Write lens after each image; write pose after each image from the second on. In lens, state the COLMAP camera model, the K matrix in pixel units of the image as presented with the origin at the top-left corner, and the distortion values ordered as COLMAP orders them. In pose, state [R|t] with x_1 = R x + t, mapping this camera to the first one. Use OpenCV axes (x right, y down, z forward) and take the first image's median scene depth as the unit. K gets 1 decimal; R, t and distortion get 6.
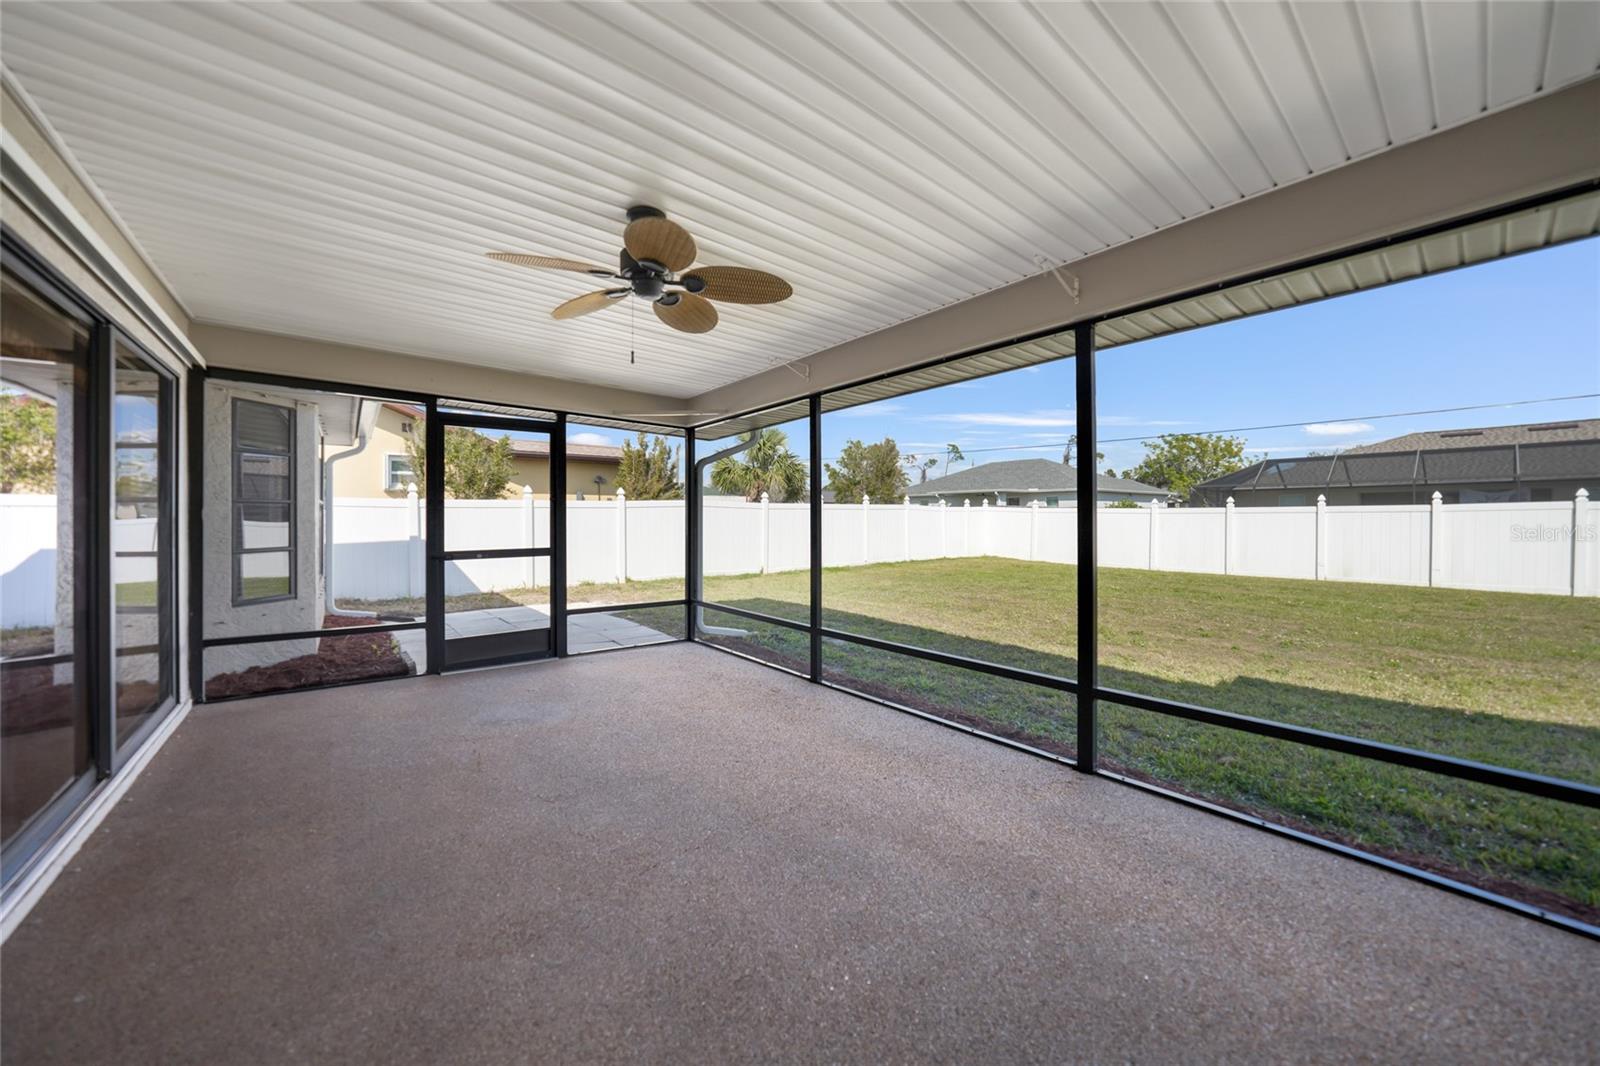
lens RADIAL K [[577.2, 0, 798.7], [0, 577.2, 529.8], [0, 0, 1]] dist [-0.015242, 0.000052]
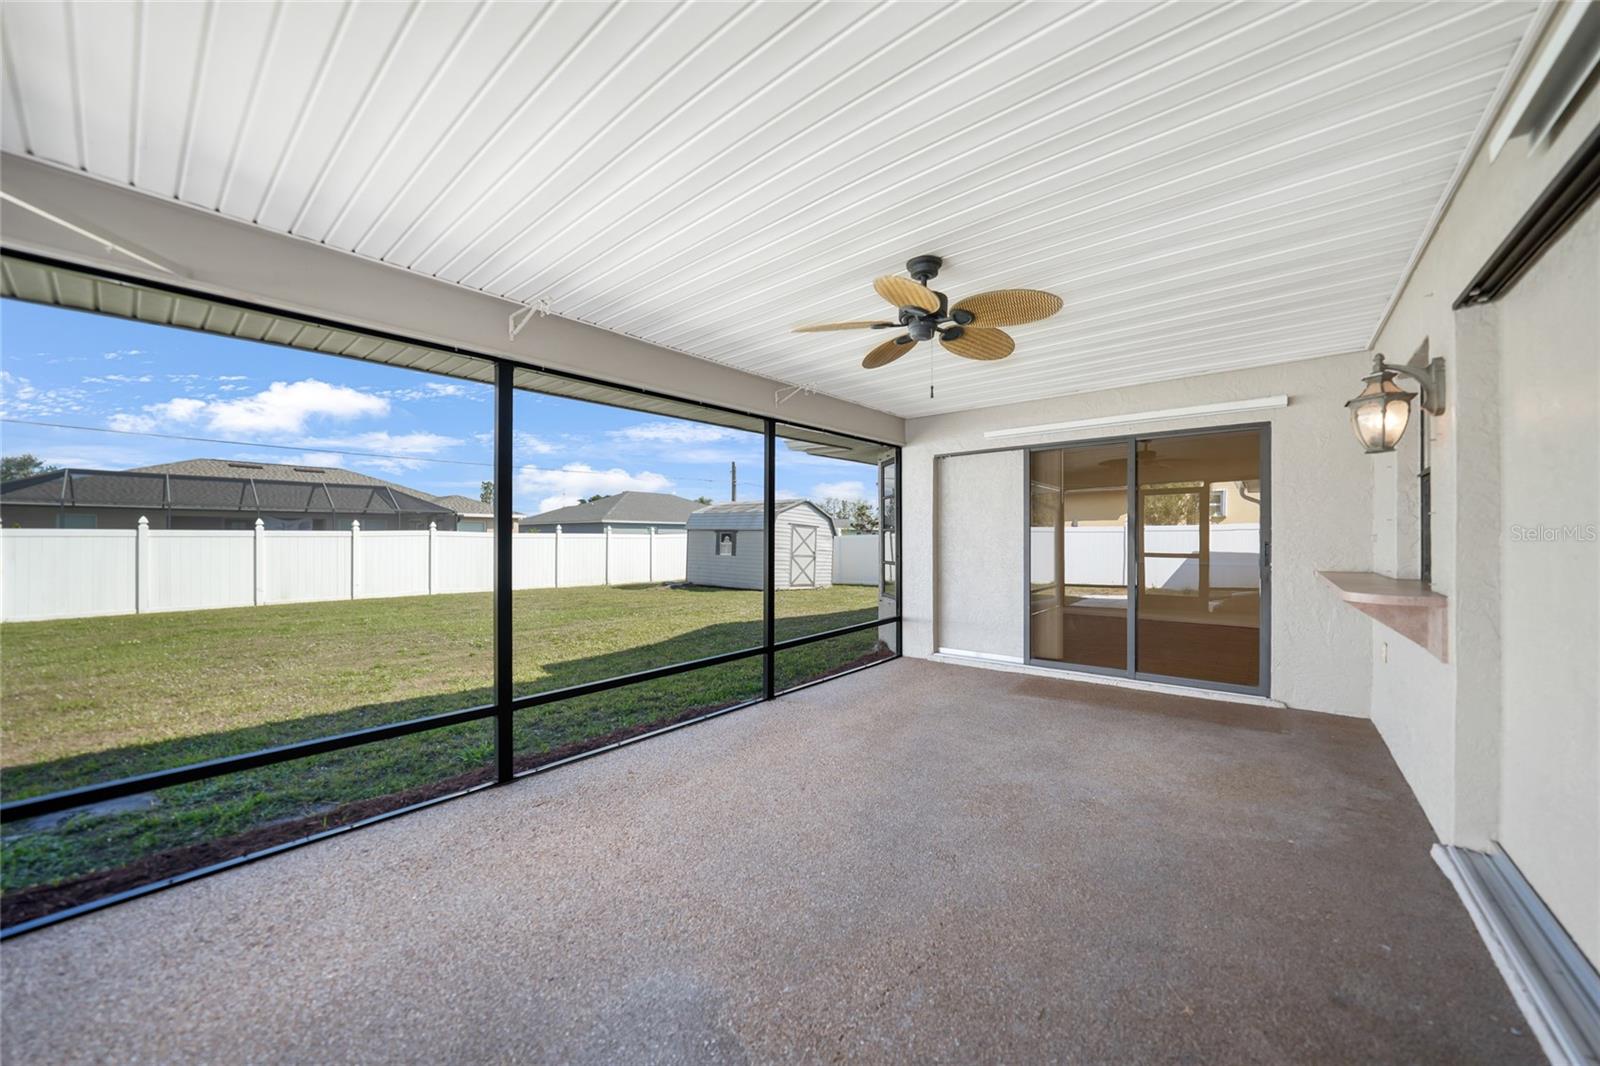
lens RADIAL K [[564.5, 0, 793.2], [0, 564.5, 537.4], [0, 0, 1]] dist [-0.029334, 0.010547]
pose [[-0.185182, 0.007430, 0.982676, -0.636143], [0.020789, 0.999777, -0.003642, -0.019646], [-0.982484, 0.019755, -0.185295, 0.708267]]
